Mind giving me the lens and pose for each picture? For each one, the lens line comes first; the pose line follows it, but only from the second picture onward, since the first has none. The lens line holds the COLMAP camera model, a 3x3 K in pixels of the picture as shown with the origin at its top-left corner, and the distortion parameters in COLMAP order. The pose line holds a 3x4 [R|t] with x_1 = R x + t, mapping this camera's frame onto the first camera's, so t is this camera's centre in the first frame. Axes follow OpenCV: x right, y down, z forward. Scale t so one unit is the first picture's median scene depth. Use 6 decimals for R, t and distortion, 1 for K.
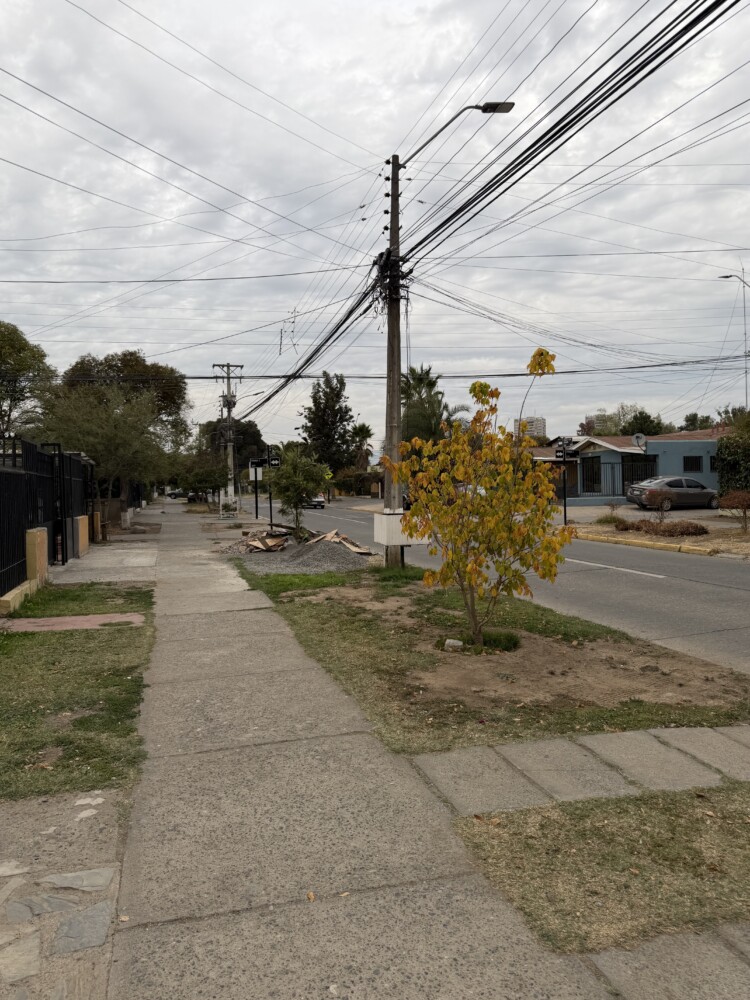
lens RADIAL K [[712.2, 0, 375.0], [0, 712.2, 500.0], [0, 0, 1]] dist [0.097215, -0.001477]
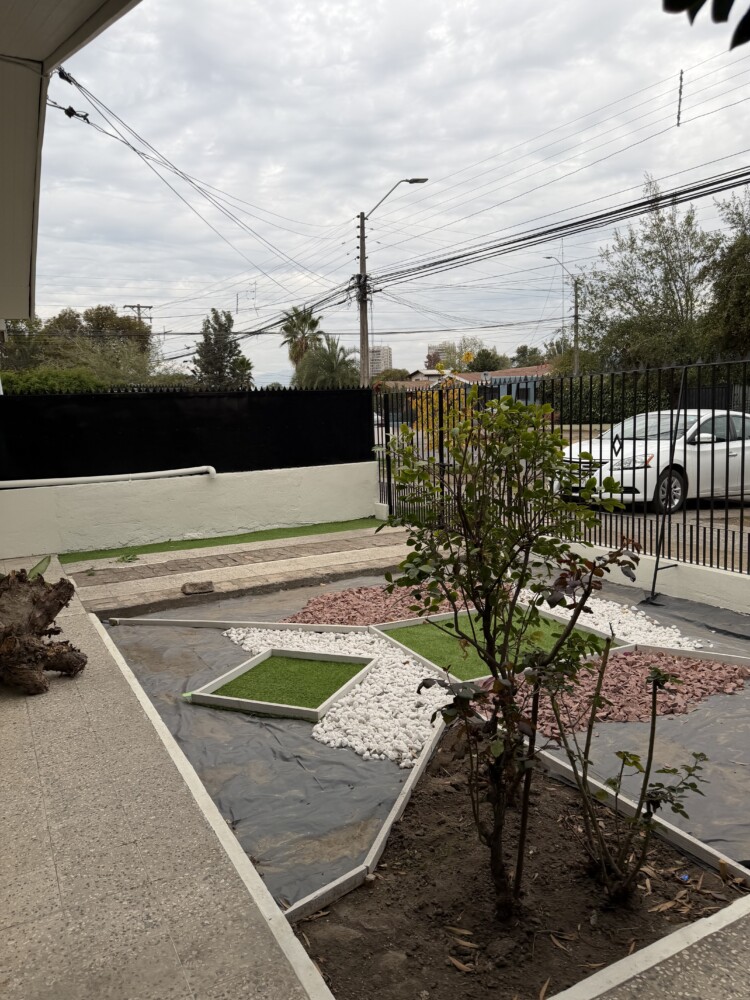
lens RADIAL K [[713.6, 0, 375.0], [0, 713.6, 500.0], [0, 0, 1]] dist [-0.000934, 0.000324]
pose [[0.977984, -0.028871, 0.206674, -0.063991], [0.008219, 0.994944, 0.100097, 0.002647], [-0.208519, -0.096195, 0.973276, -0.138250]]
